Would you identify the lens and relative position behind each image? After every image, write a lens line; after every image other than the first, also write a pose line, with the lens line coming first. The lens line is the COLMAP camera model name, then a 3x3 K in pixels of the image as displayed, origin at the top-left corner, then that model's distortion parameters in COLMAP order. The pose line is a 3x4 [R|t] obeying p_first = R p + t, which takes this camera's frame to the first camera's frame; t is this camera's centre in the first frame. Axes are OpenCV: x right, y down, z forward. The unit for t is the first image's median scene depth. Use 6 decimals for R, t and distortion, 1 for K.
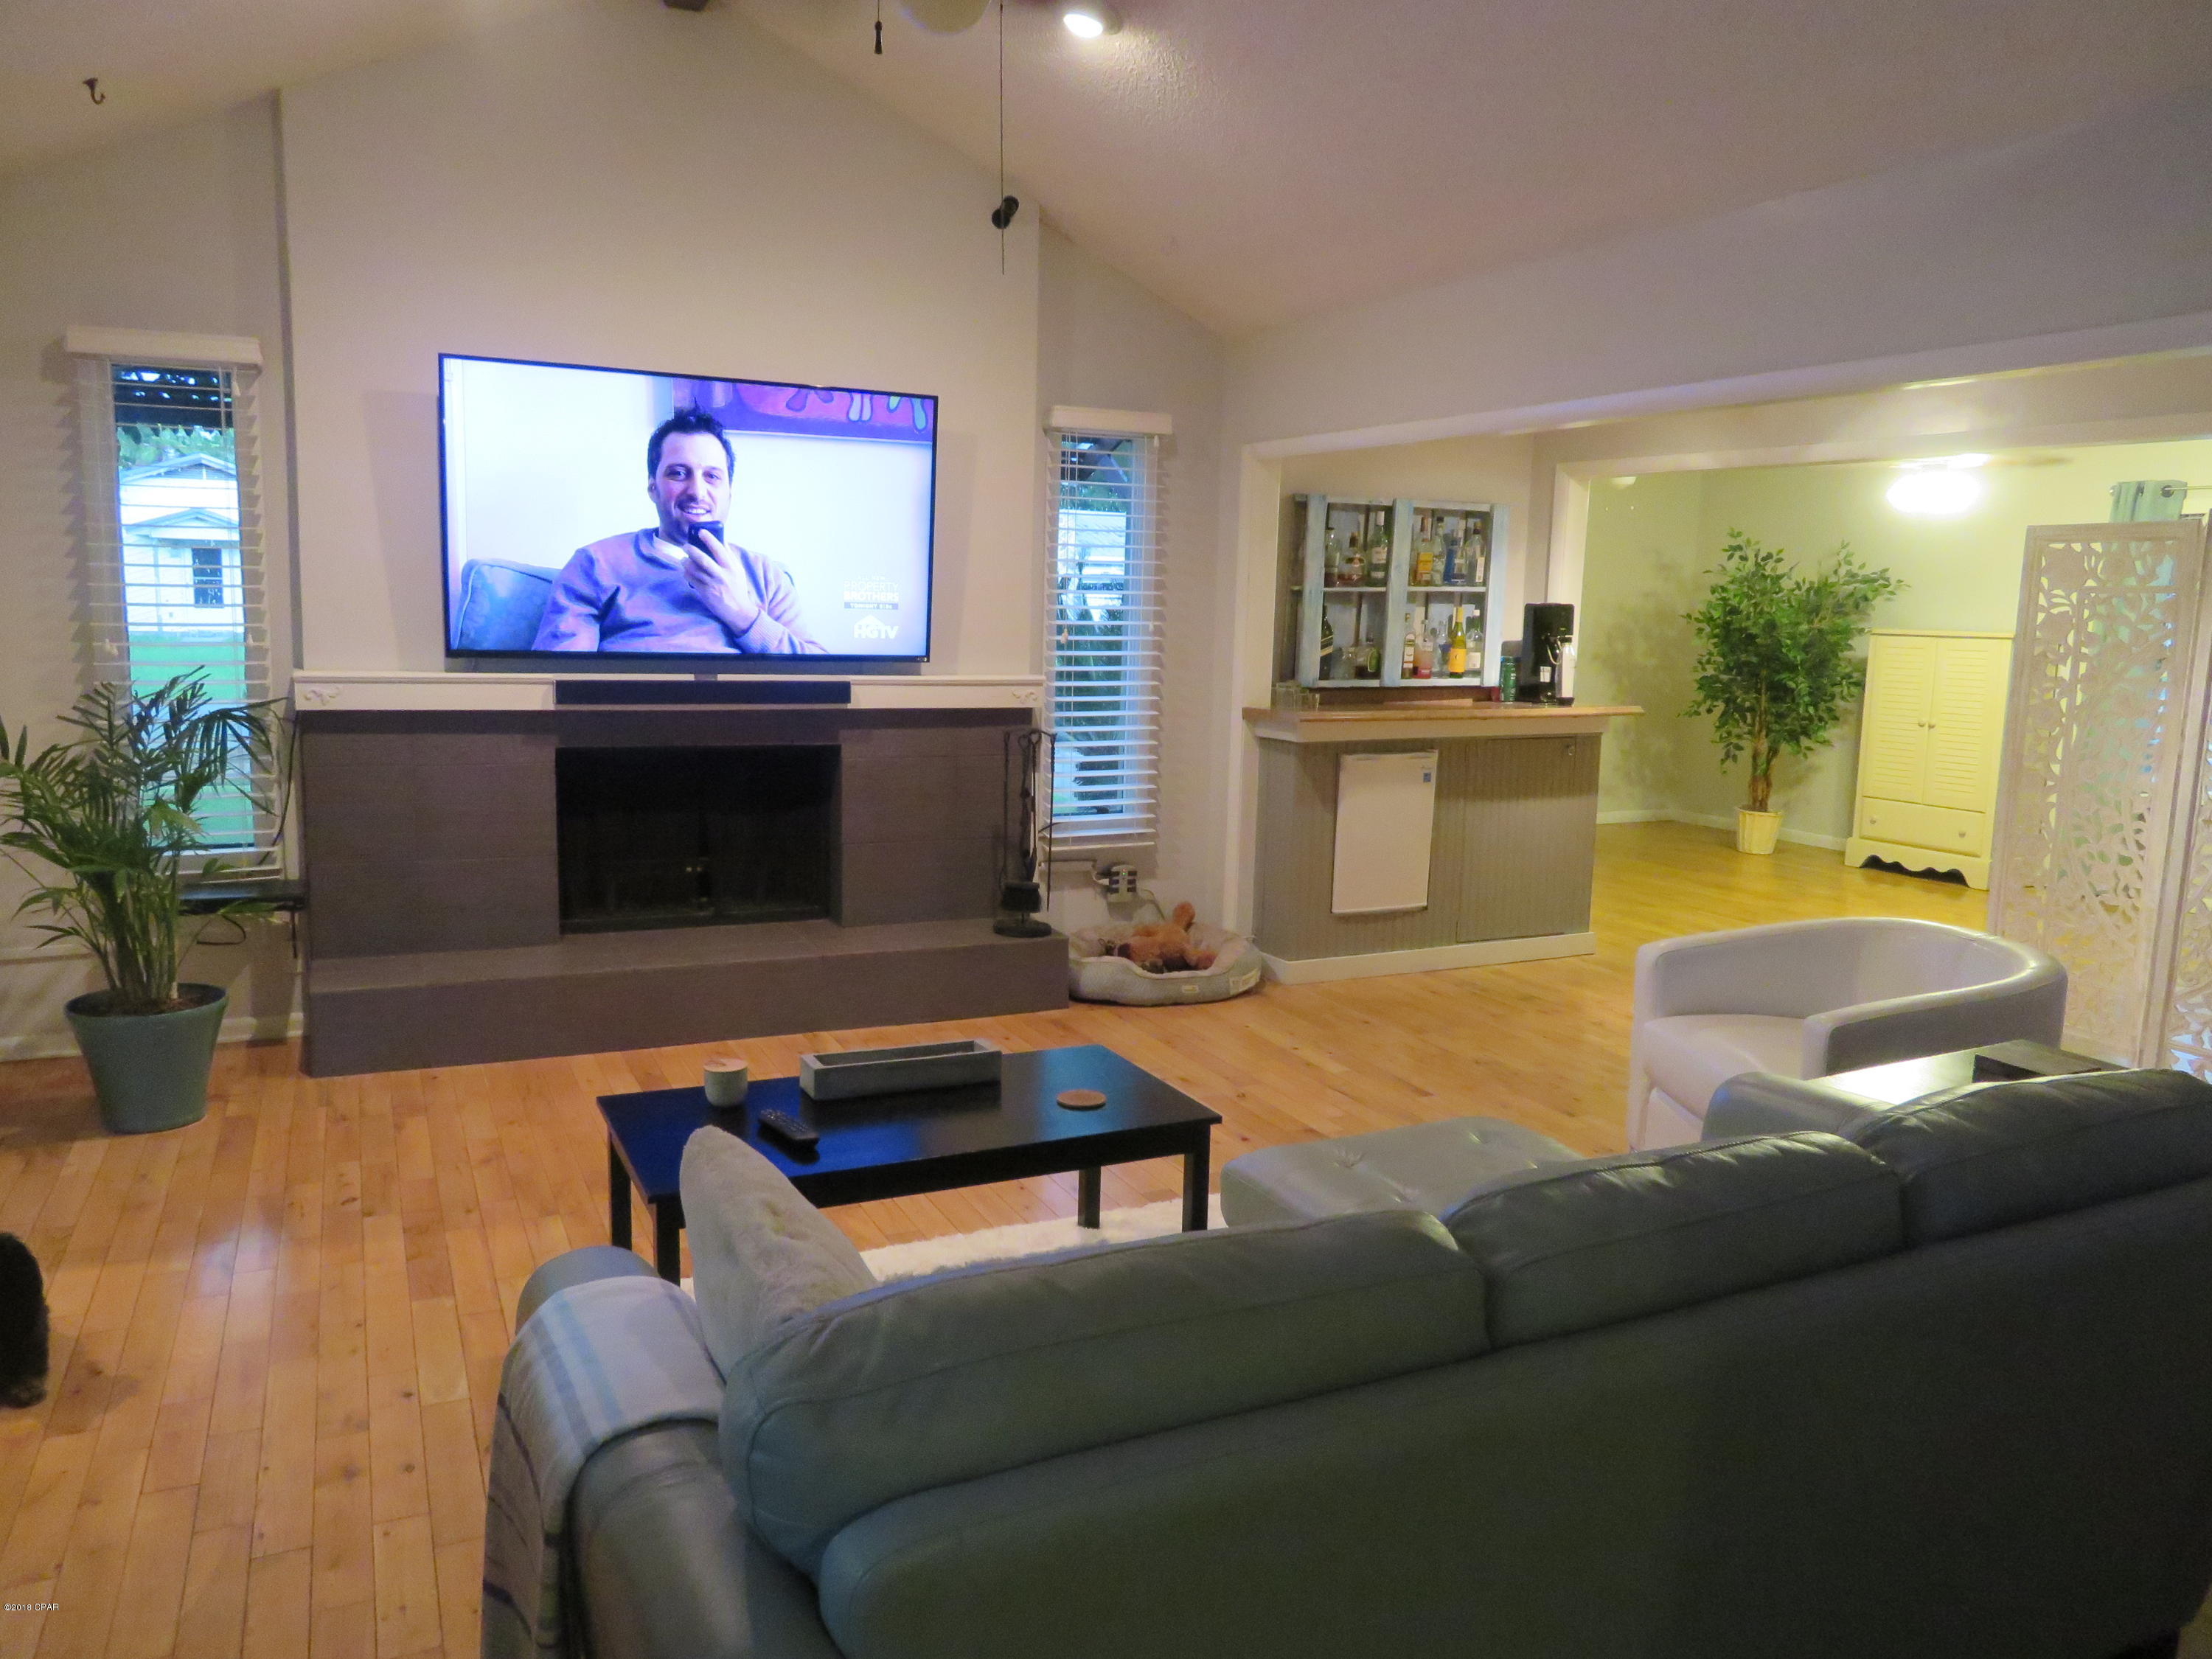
lens RADIAL K [[1584.8, 0, 1106.0], [0, 1584.8, 829.5], [0, 0, 1]] dist [-0.005353, 0.002655]
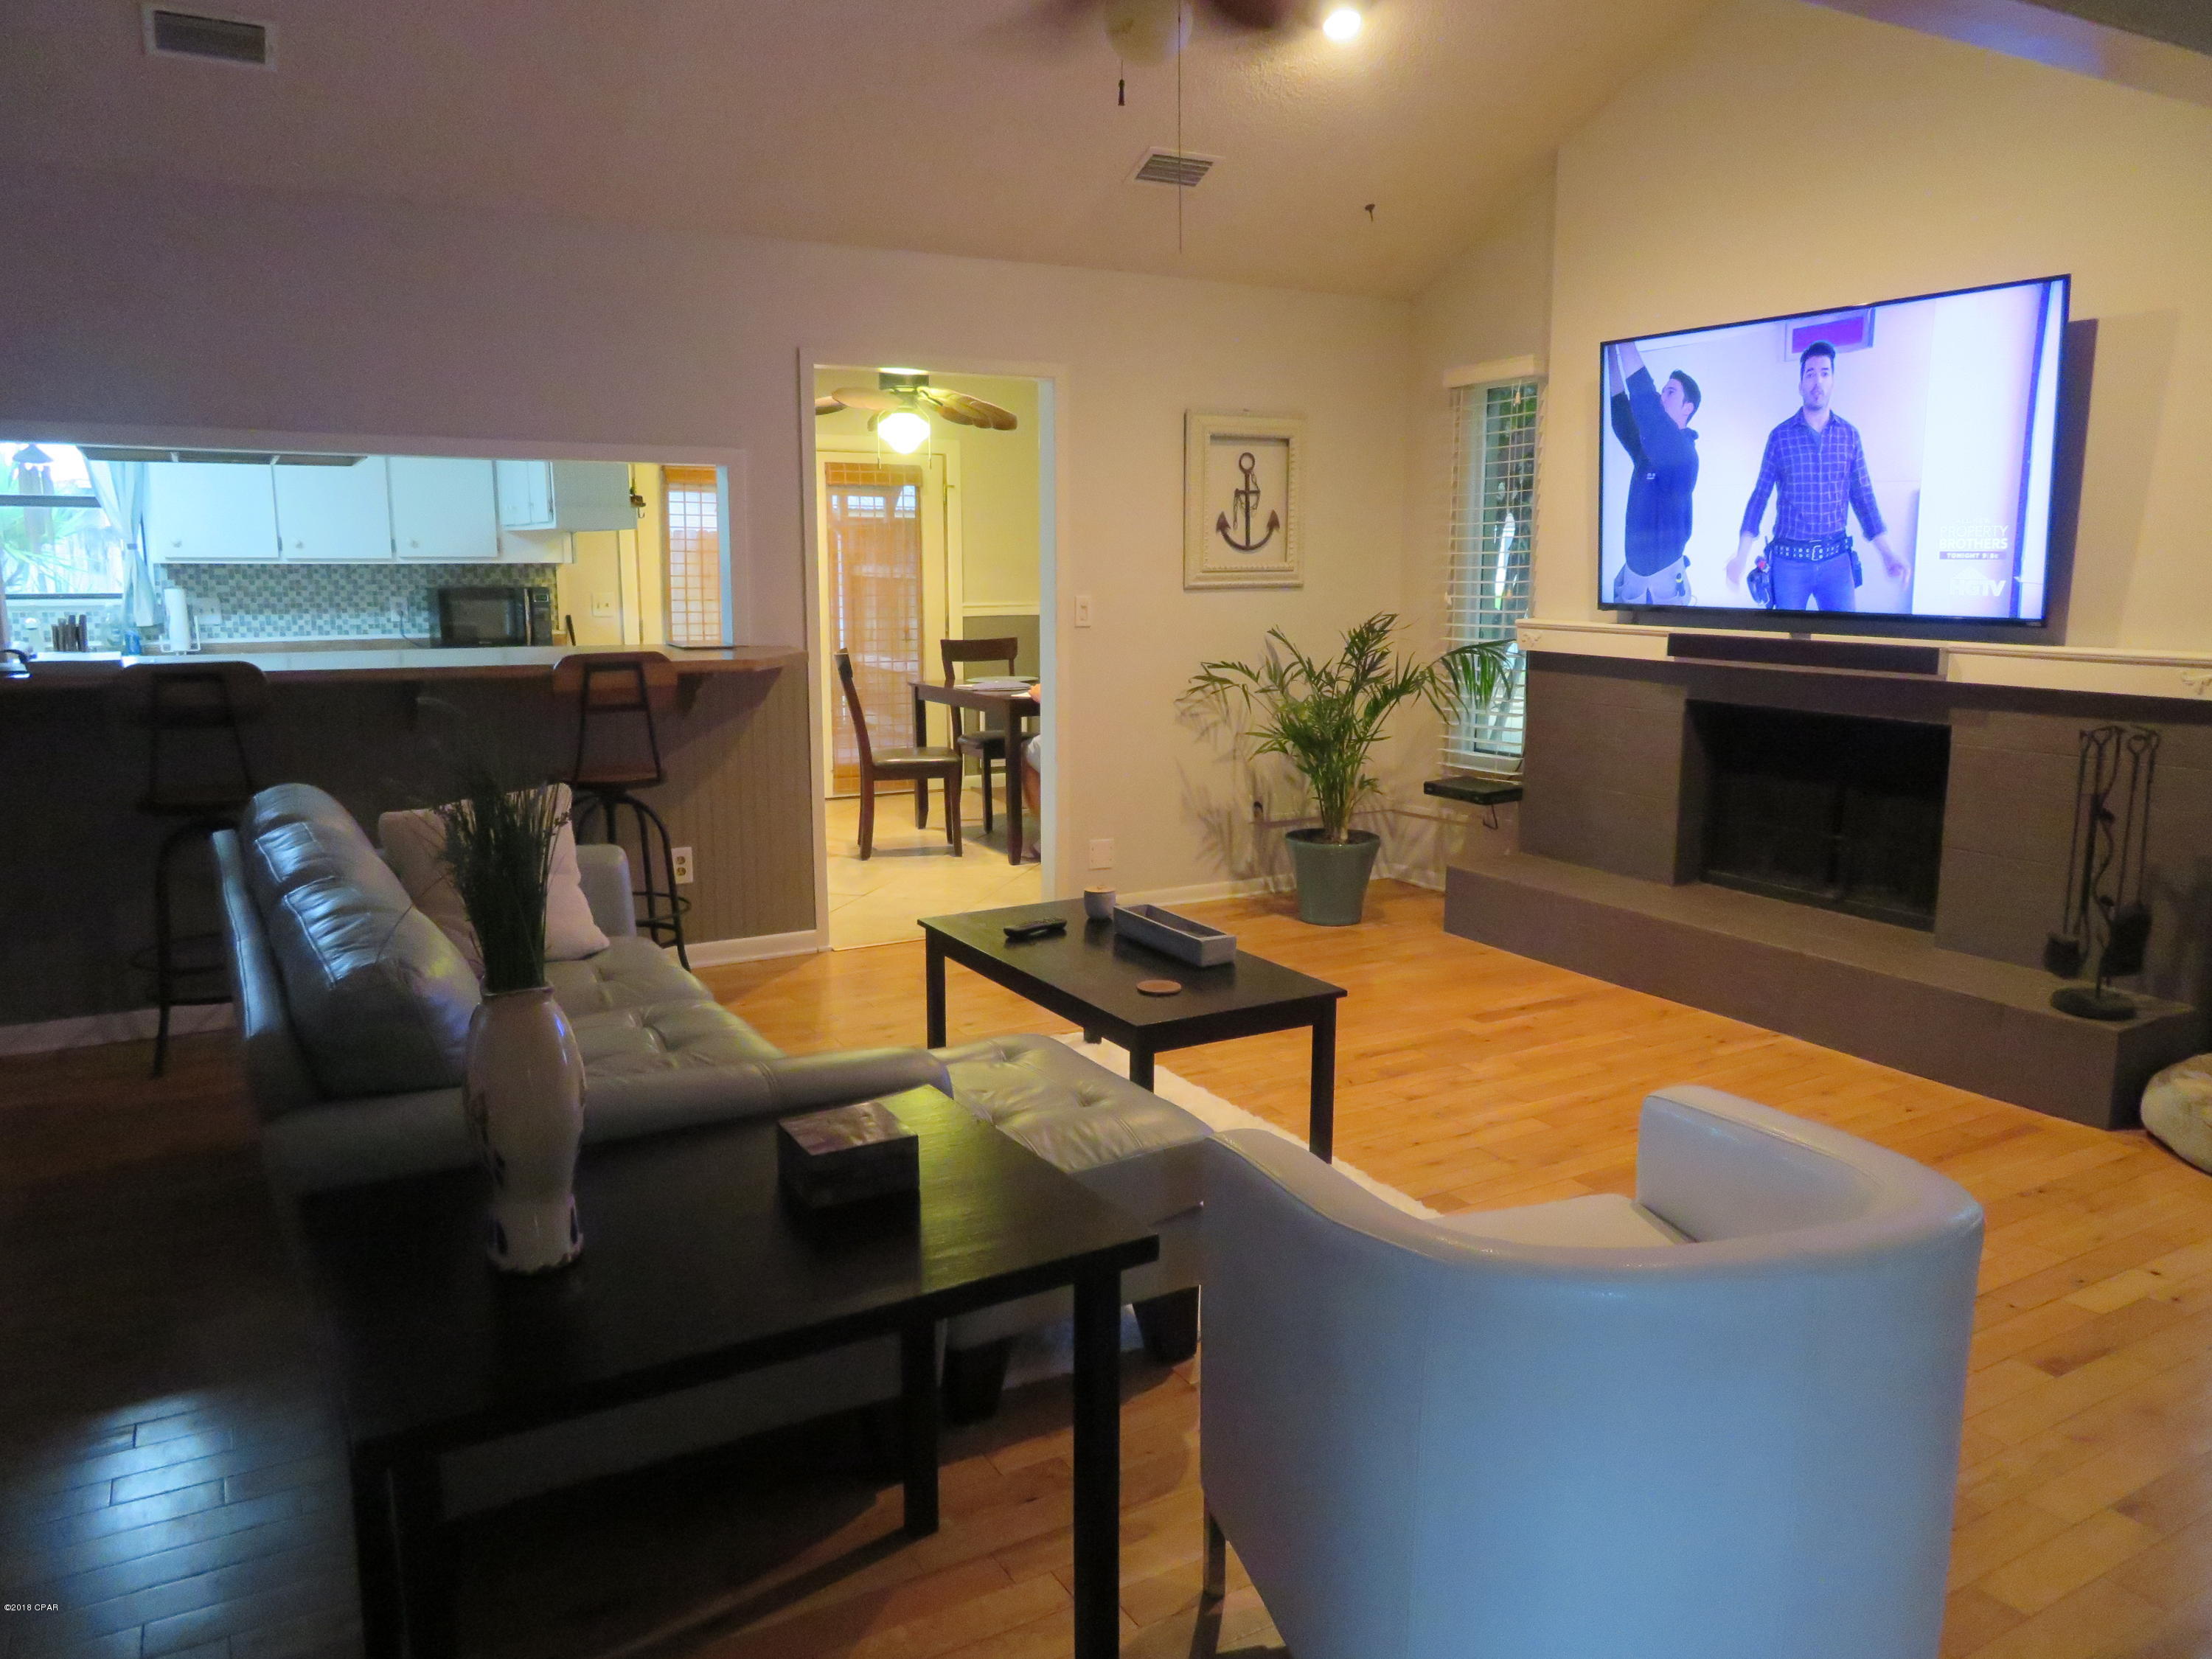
lens RADIAL K [[1584.8, 0, 1106.0], [0, 1584.8, 829.5], [0, 0, 1]] dist [-0.005353, 0.002655]
pose [[0.074424, 0.144457, -0.986708, 0.518287], [-0.144142, 0.980620, 0.132693, -0.039033], [0.986754, 0.132351, 0.093804, 0.413545]]
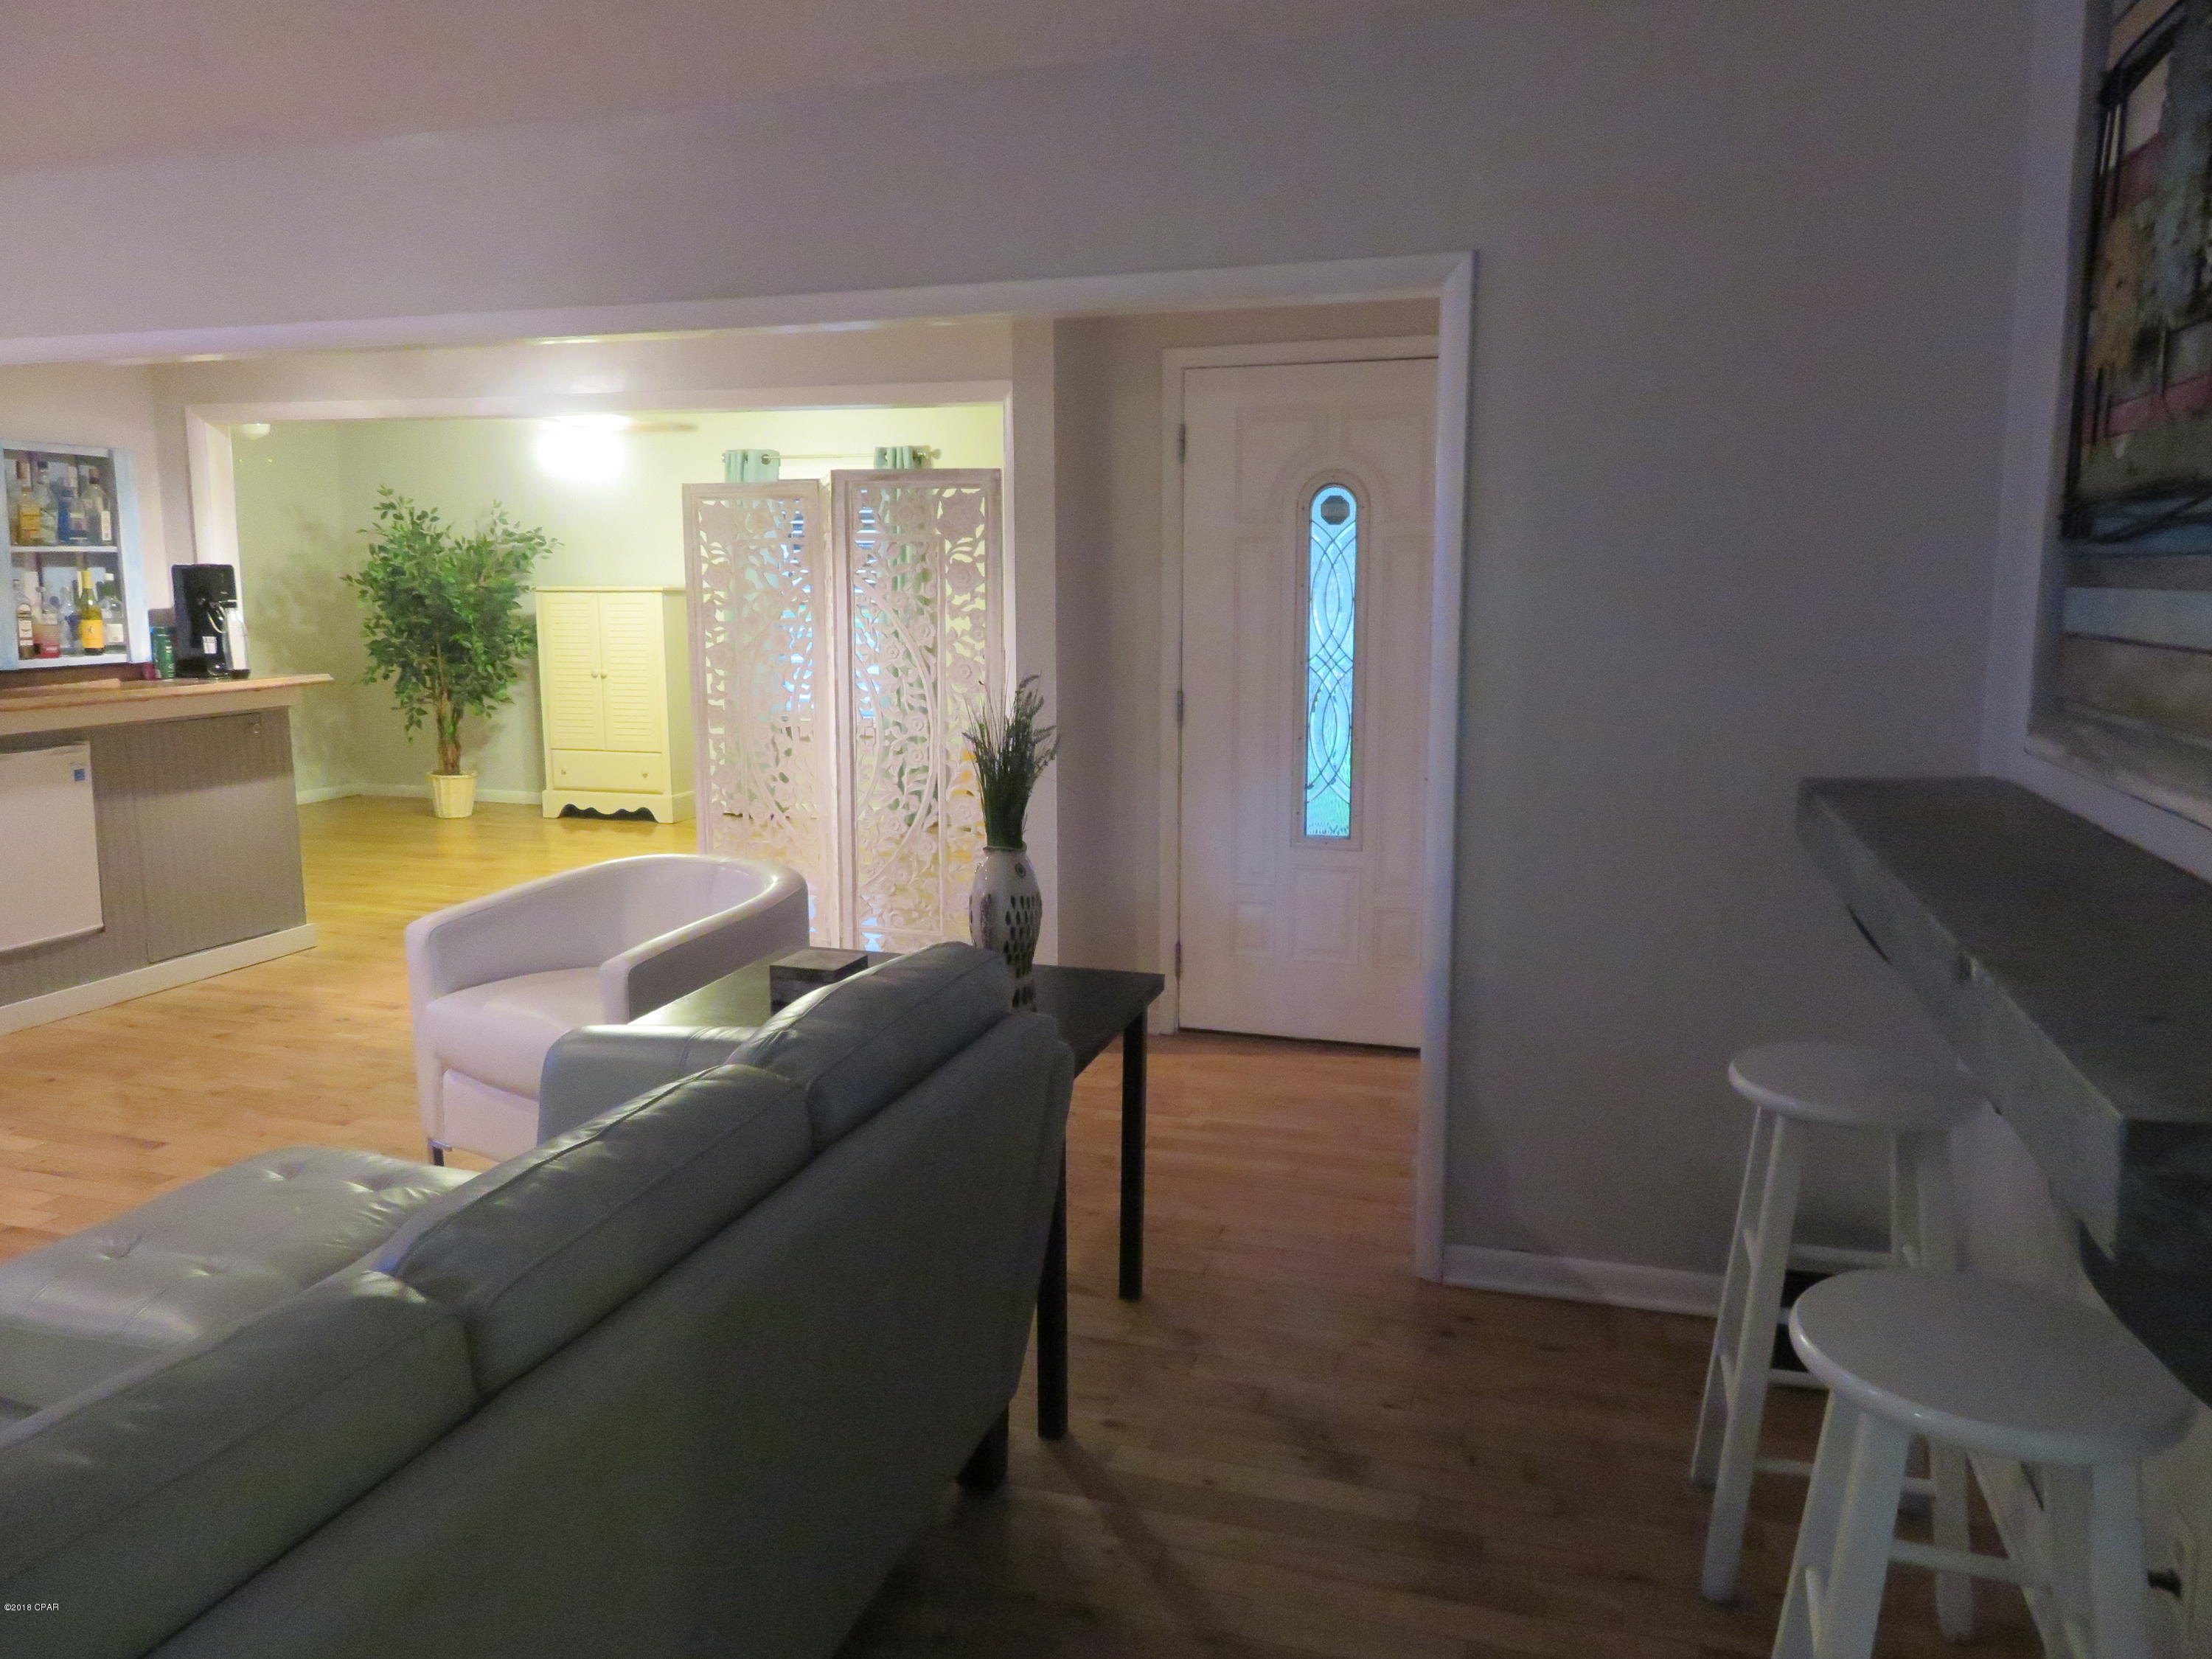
lens RADIAL K [[1584.8, 0, 1106.0], [0, 1584.8, 829.5], [0, 0, 1]] dist [-0.005353, 0.002655]
pose [[0.689063, -0.134745, 0.712065, -0.019971], [0.119354, 0.990246, 0.071886, 0.000025], [-0.714806, 0.035454, 0.698424, 0.030918]]
